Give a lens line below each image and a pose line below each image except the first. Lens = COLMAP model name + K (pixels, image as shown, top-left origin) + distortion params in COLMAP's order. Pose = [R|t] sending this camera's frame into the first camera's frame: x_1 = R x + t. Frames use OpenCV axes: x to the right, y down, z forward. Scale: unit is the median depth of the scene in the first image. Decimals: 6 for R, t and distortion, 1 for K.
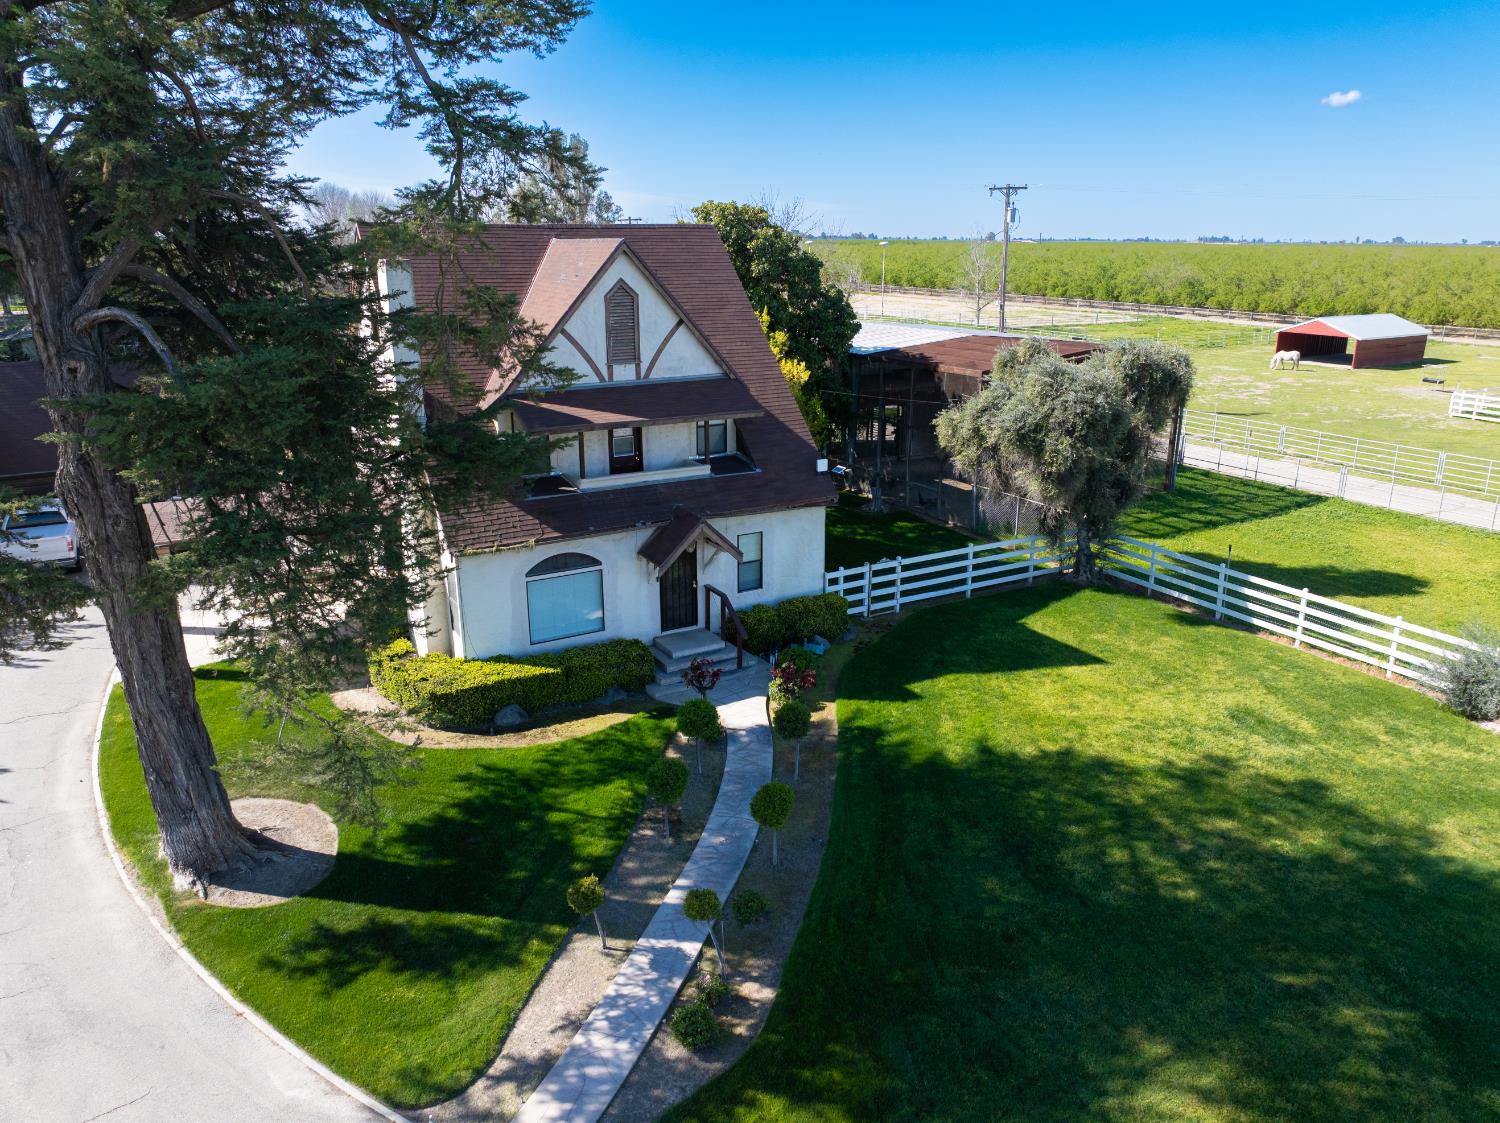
lens RADIAL K [[1044.3, 0, 747.4], [0, 1044.3, 564.7], [0, 0, 1]] dist [-0.031460, -0.006149]
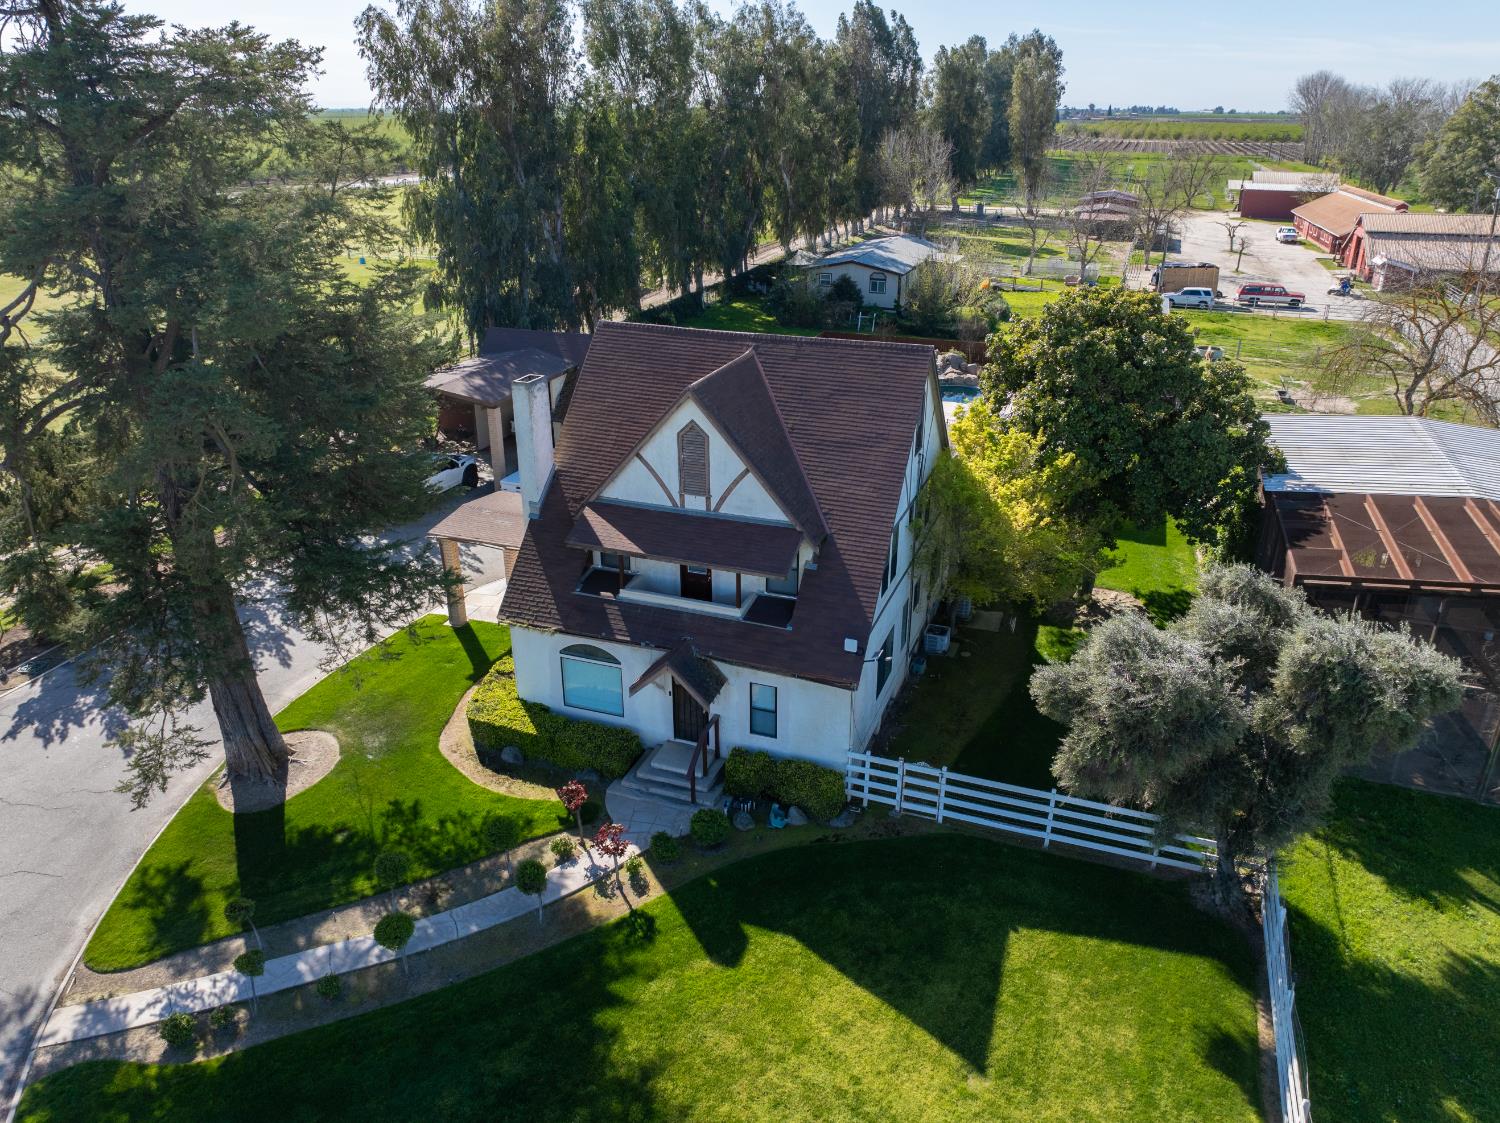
lens RADIAL K [[1044.3, 0, 759.3], [0, 1044.3, 557.2], [0, 0, 1]] dist [-0.031460, -0.006149]
pose [[0.642624, 0.301903, -0.704194, 0.689247], [-0.232331, 0.952605, 0.196384, -0.353779], [0.730107, 0.037405, 0.682308, 0.317736]]
